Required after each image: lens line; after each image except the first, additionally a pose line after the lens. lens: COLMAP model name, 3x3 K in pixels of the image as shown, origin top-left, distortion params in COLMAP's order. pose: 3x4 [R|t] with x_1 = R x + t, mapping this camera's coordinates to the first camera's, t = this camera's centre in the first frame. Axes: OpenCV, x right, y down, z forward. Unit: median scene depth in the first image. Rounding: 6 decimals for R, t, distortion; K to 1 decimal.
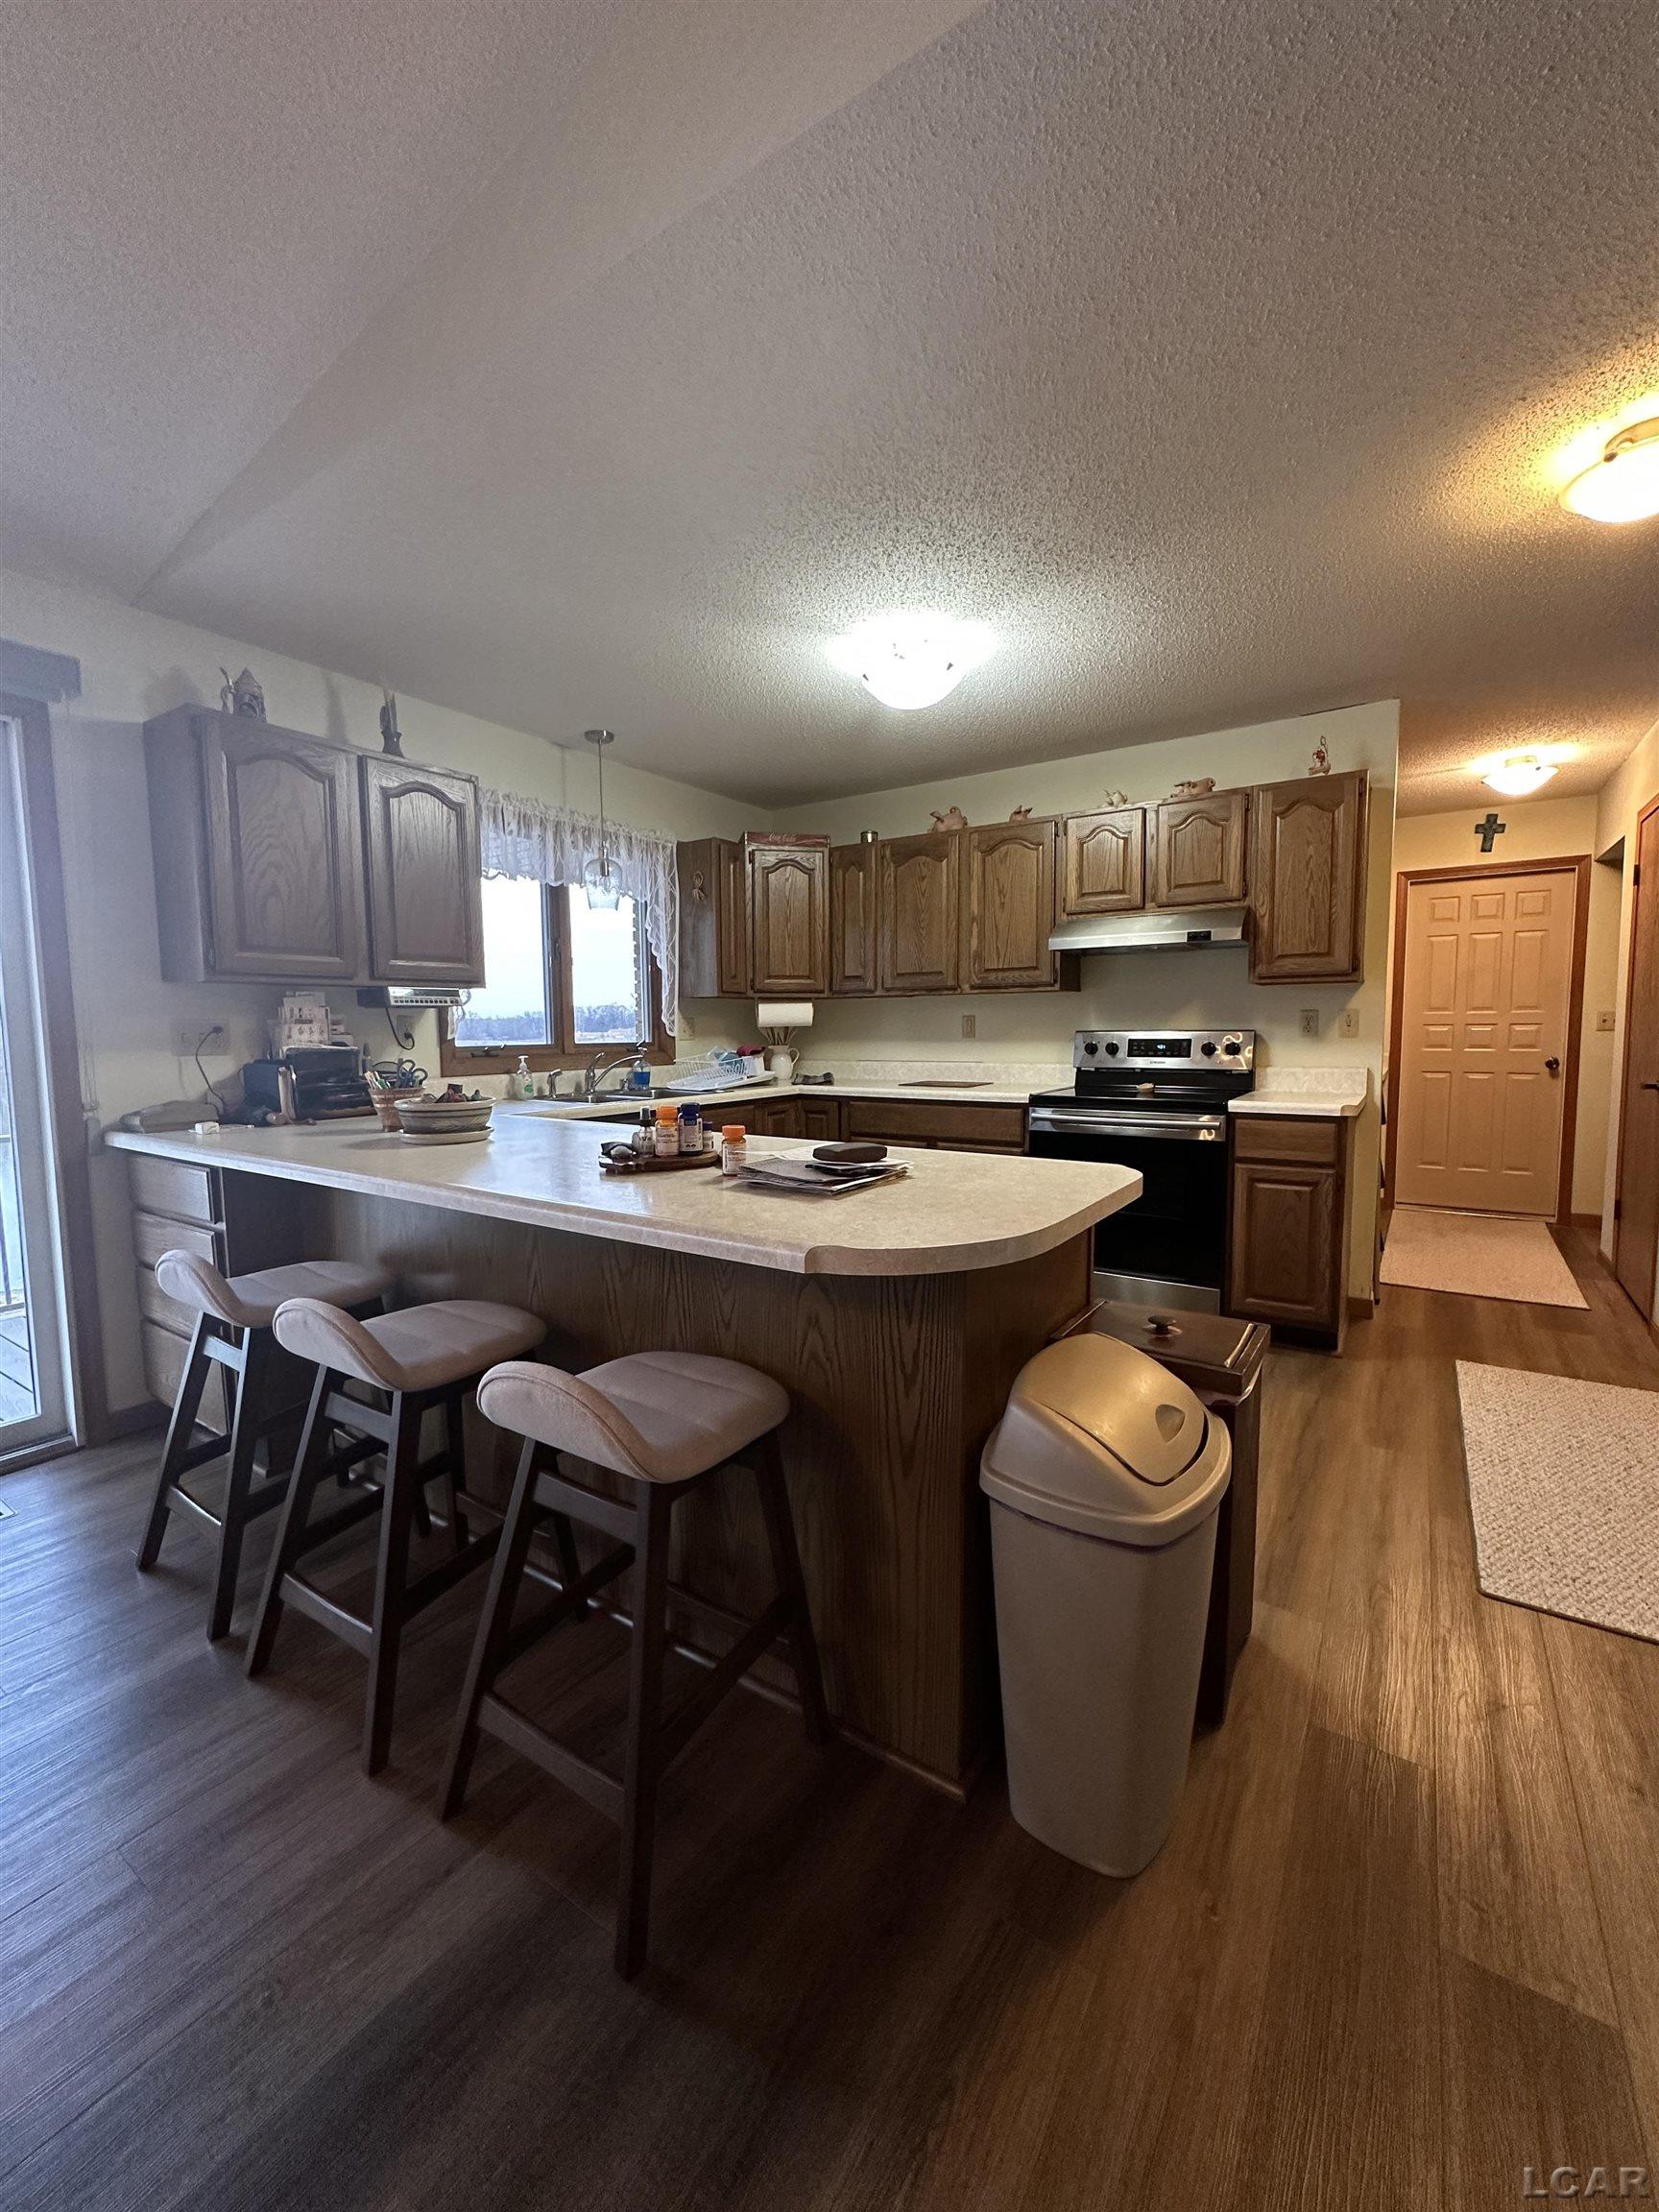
lens RADIAL K [[891.7, 0, 830.2], [0, 891.7, 1104.6], [0, 0, 1]] dist [-0.000070, -0.000026]
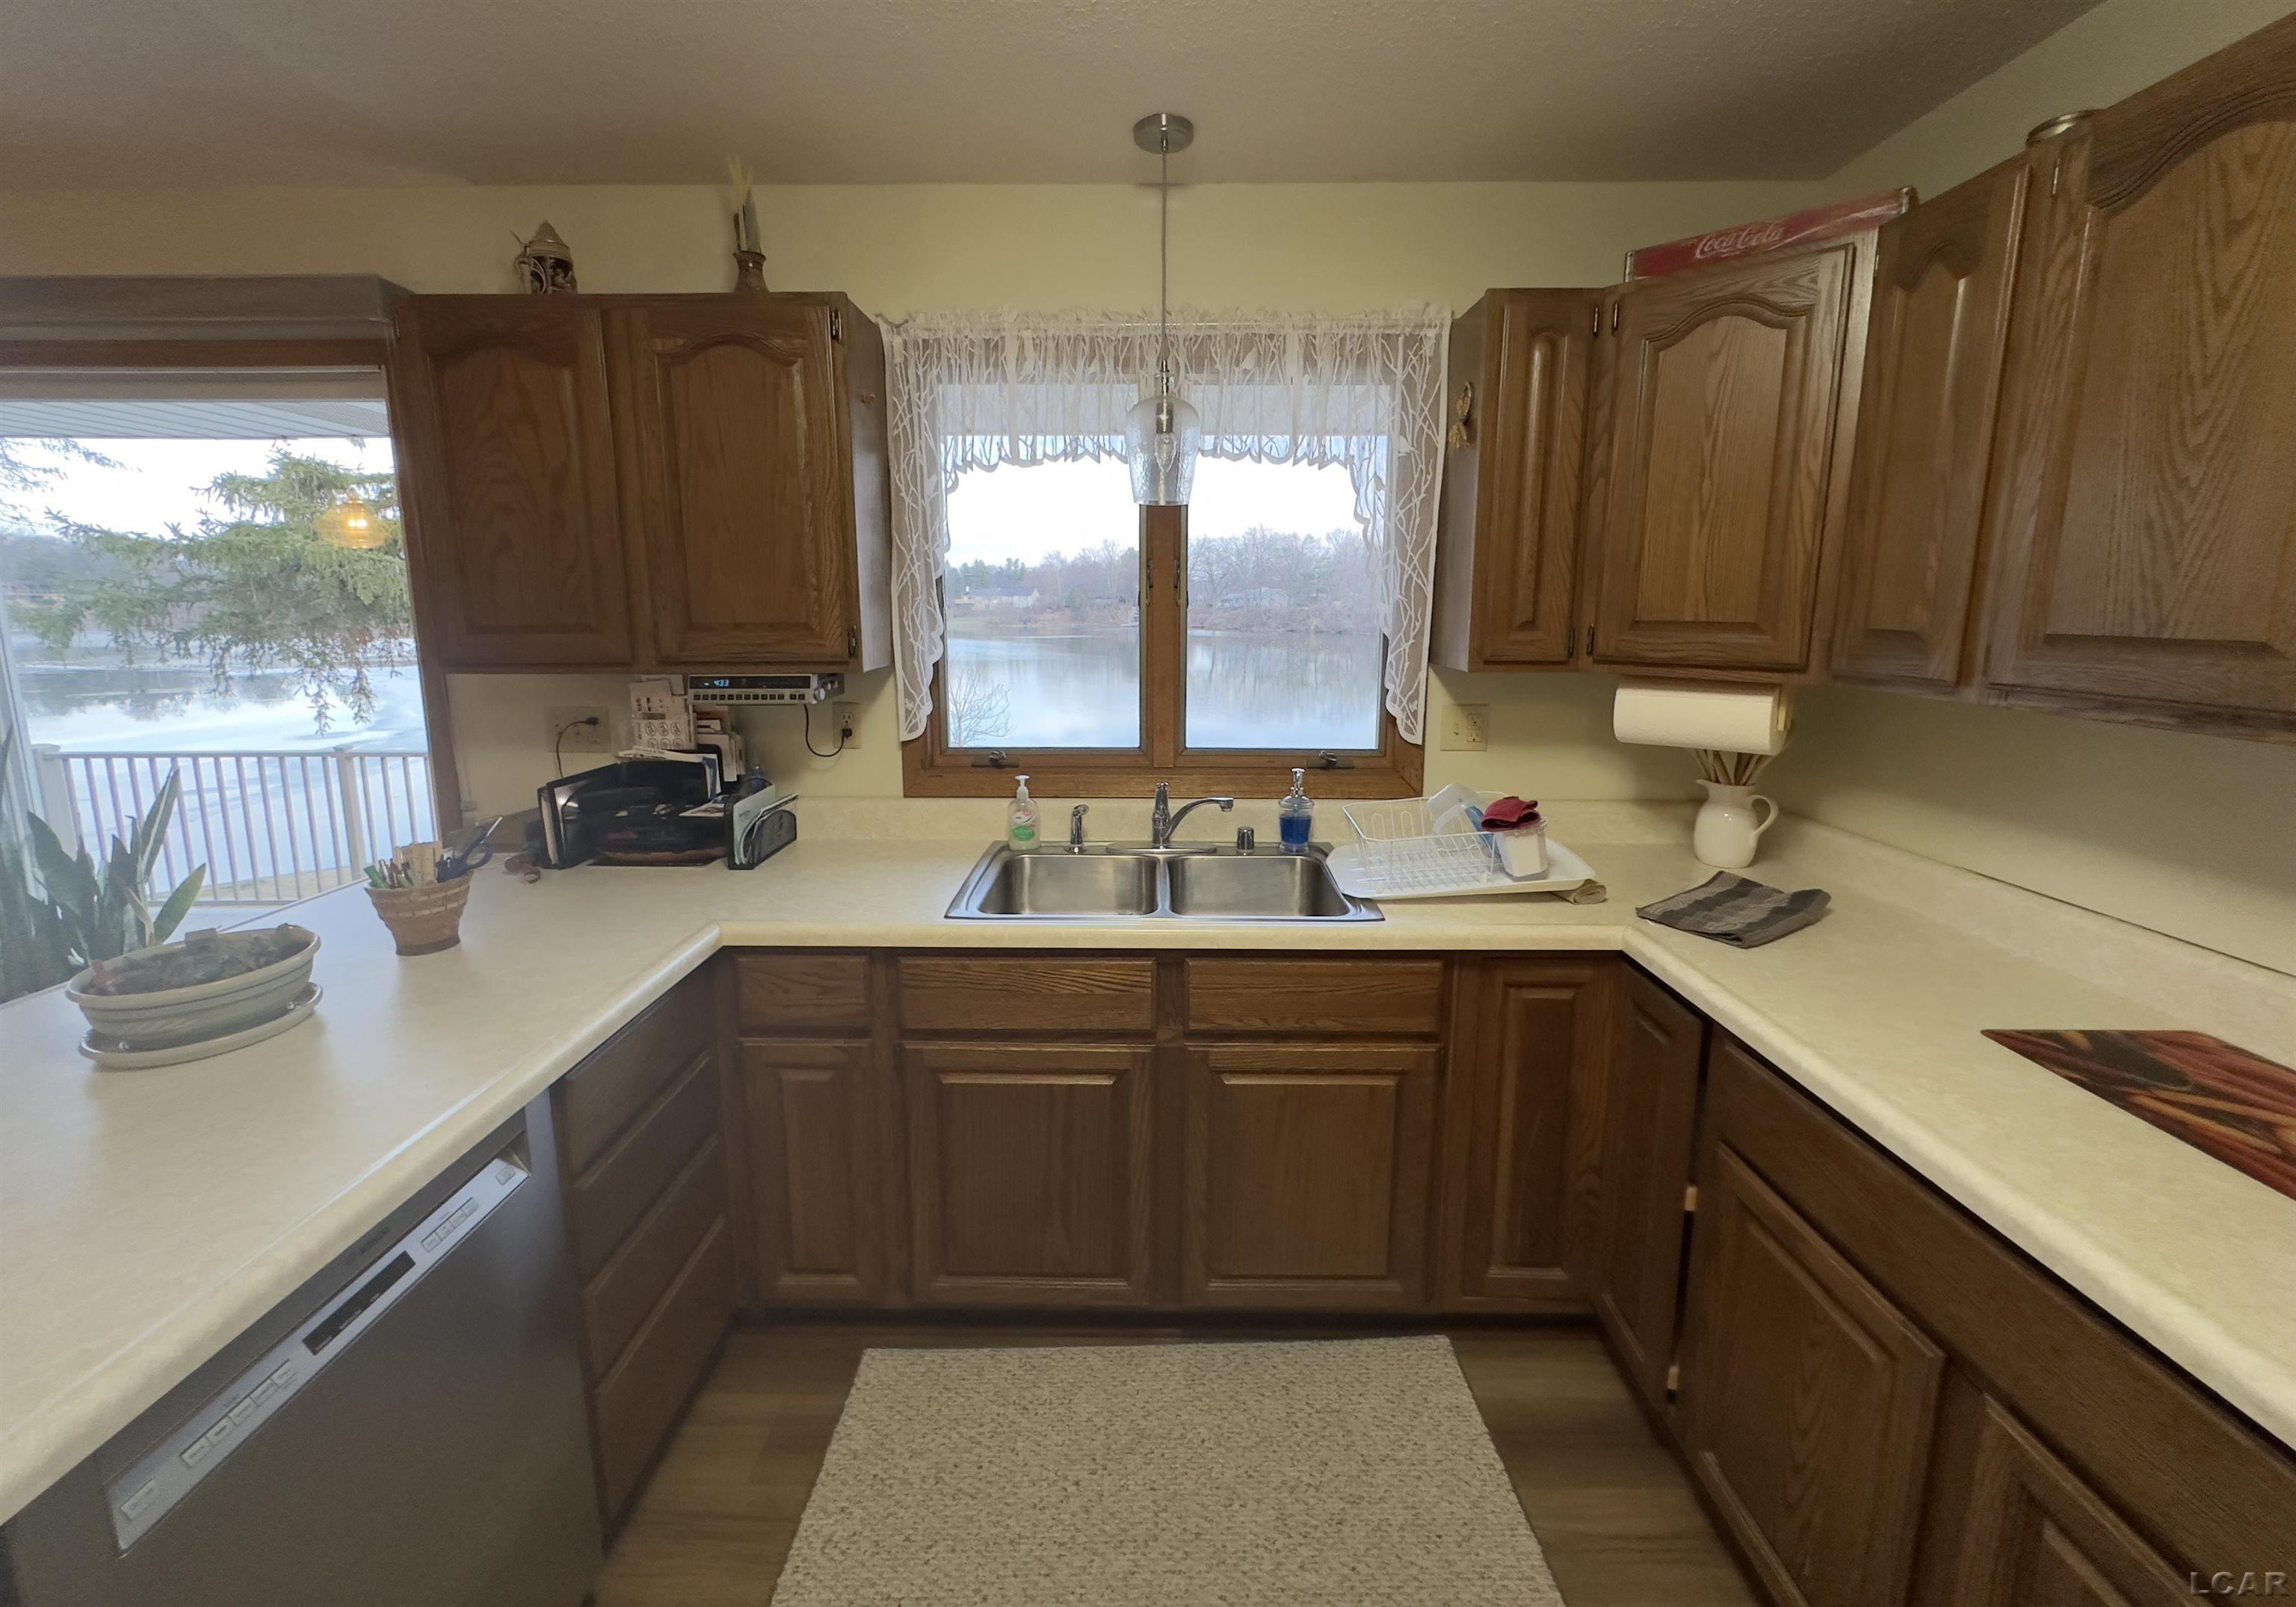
lens RADIAL K [[918.7, 0, 1136.0], [0, 918.7, 739.9], [0, 0, 1]] dist [-0.000003, 0.000002]
pose [[0.546217, 0.133541, -0.826930, 0.160432], [-0.077090, 0.991035, 0.109121, -0.126607], [0.834089, 0.004144, 0.551615, 0.627028]]
